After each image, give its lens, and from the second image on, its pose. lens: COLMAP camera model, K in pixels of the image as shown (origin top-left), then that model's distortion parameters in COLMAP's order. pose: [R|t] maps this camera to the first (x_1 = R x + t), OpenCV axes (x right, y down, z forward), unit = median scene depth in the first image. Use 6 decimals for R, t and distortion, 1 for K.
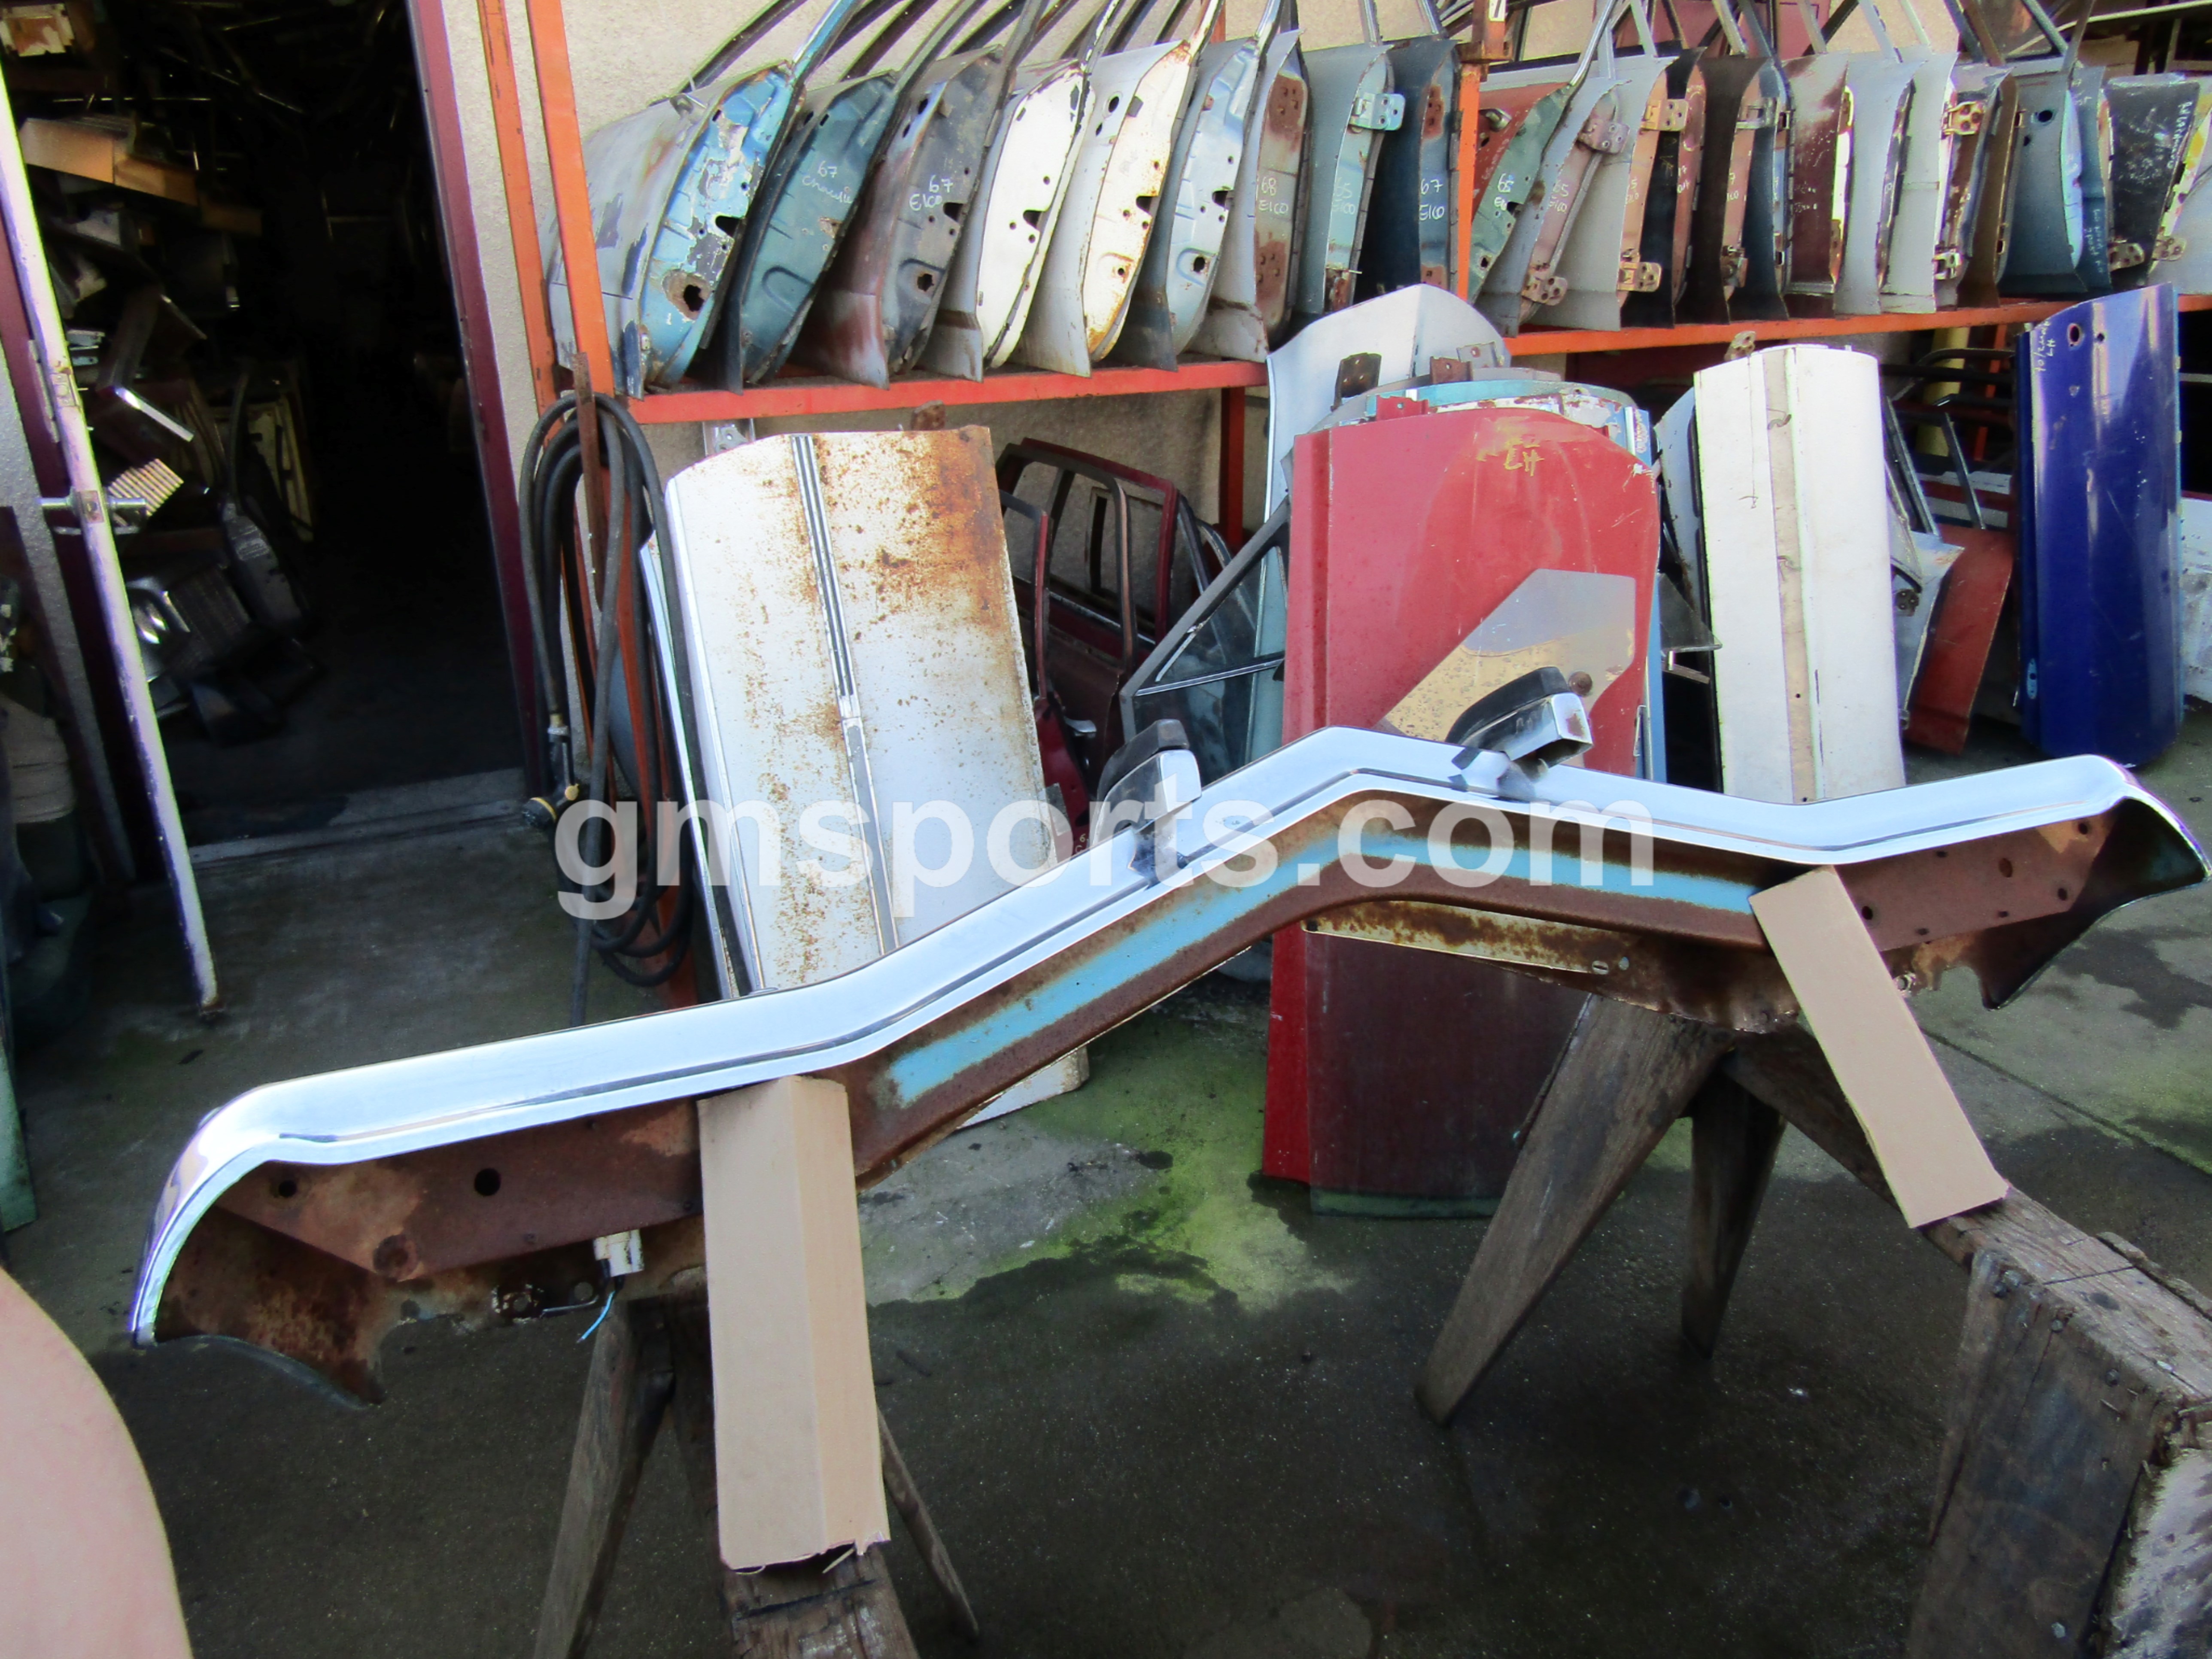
lens RADIAL K [[1577.1, 0, 1100.7], [0, 1577.1, 830.0], [0, 0, 1]] dist [-0.011268, 0.004555]
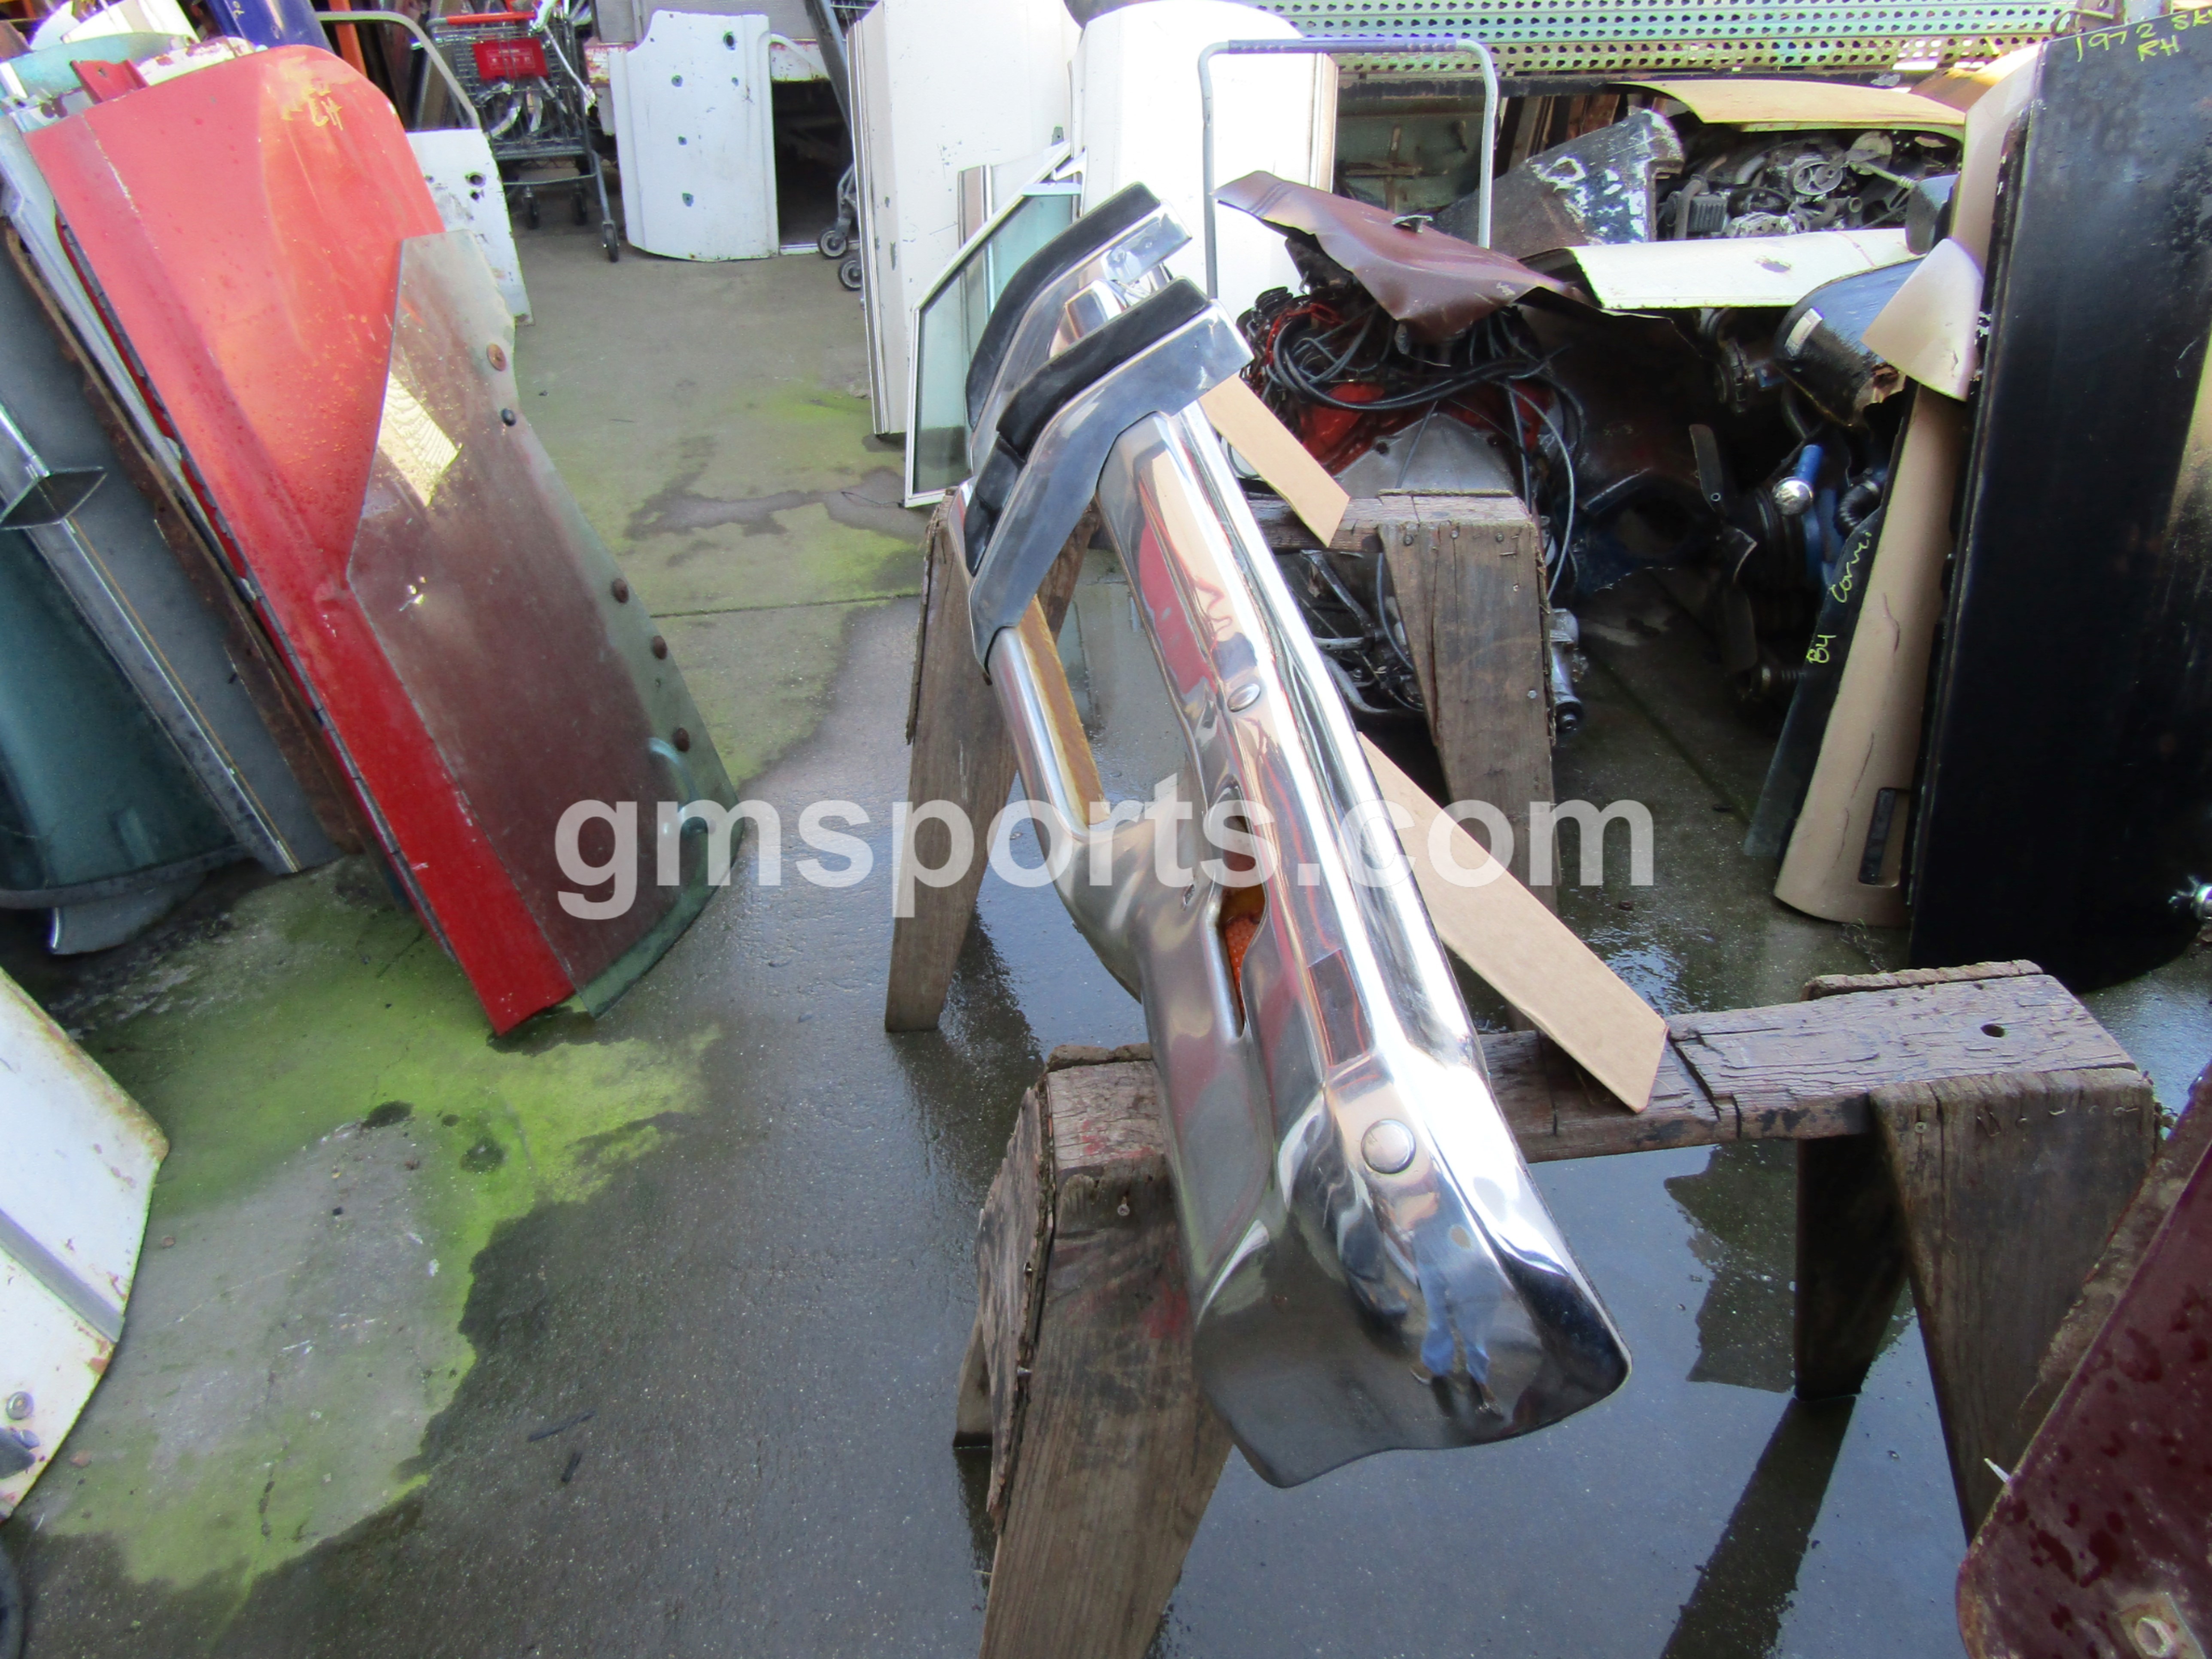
lens RADIAL K [[1577.1, 0, 1110.7], [0, 1577.1, 825.1], [0, 0, 1]] dist [-0.011268, 0.004555]
pose [[0.285310, -0.506823, 0.813467, -0.415613], [0.369506, 0.841299, 0.394565, -0.082954], [-0.884344, 0.188008, 0.427305, 0.321178]]
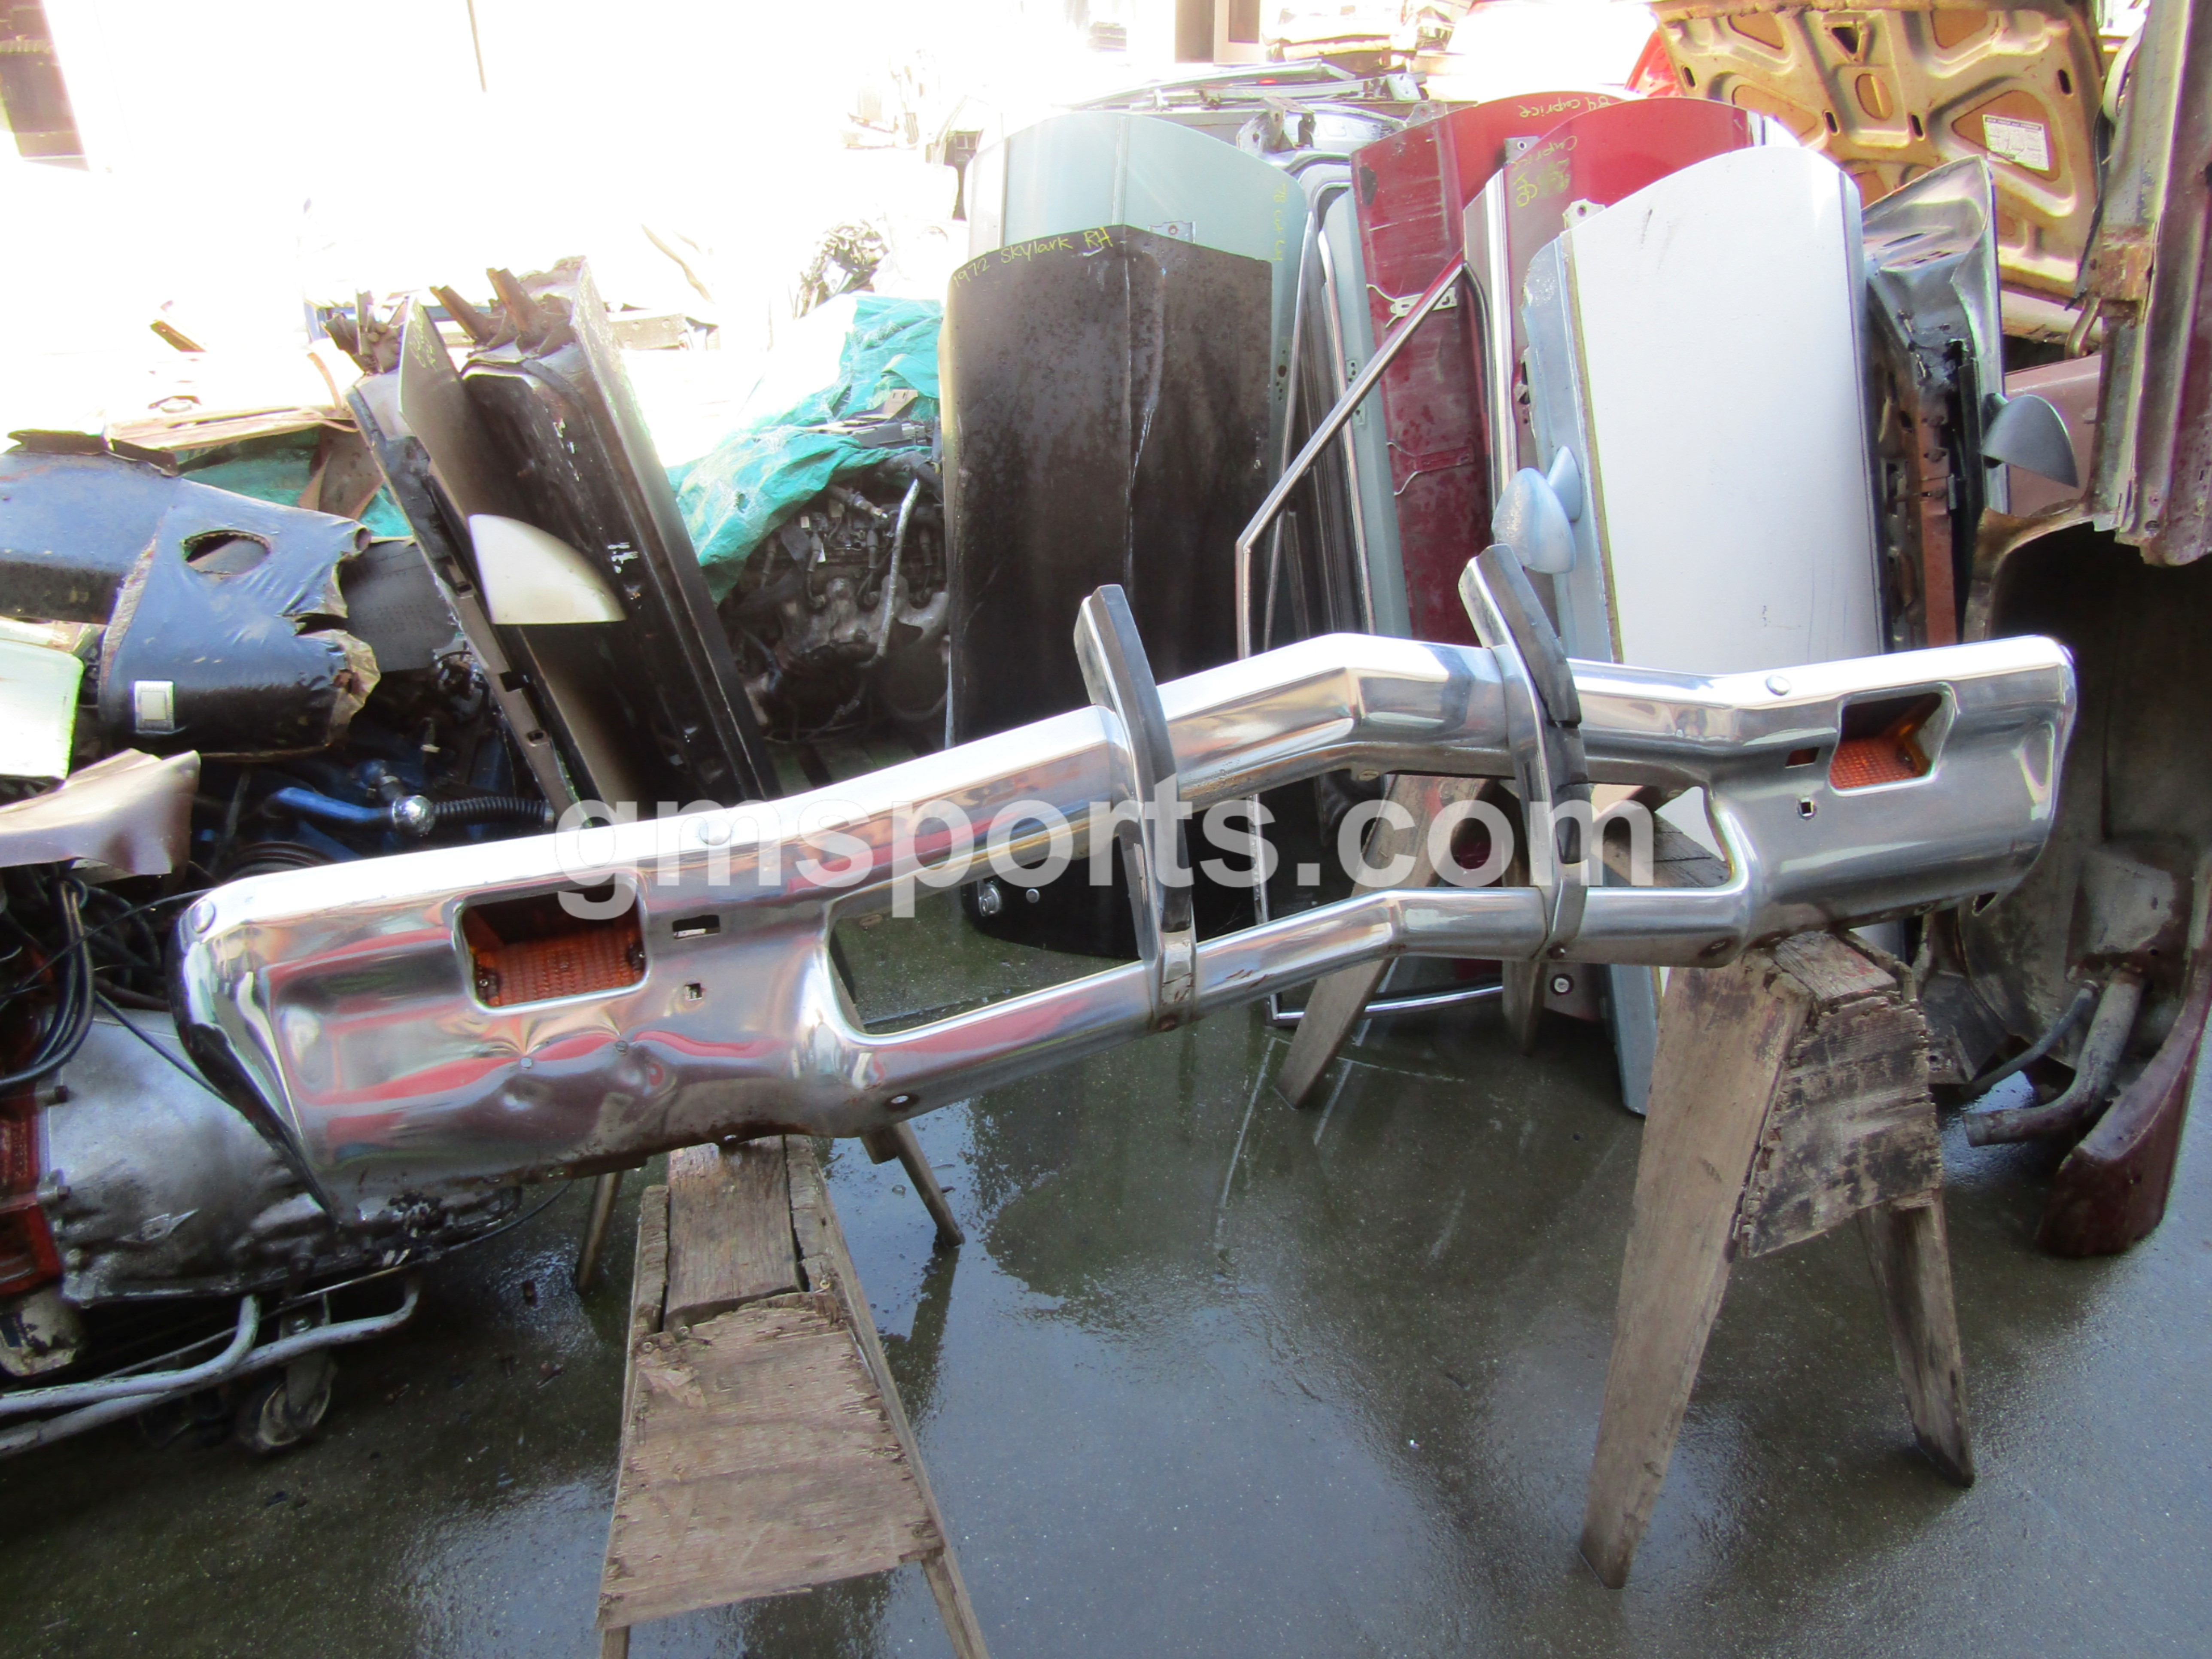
lens RADIAL K [[1577.1, 0, 1096.6], [0, 1577.1, 829.1], [0, 0, 1]] dist [-0.011268, 0.004555]
pose [[-0.998295, -0.007963, 0.057817, 0.117613], [0.038794, 0.649578, 0.759305, -0.363219], [-0.043603, 0.760253, -0.648162, 0.865426]]
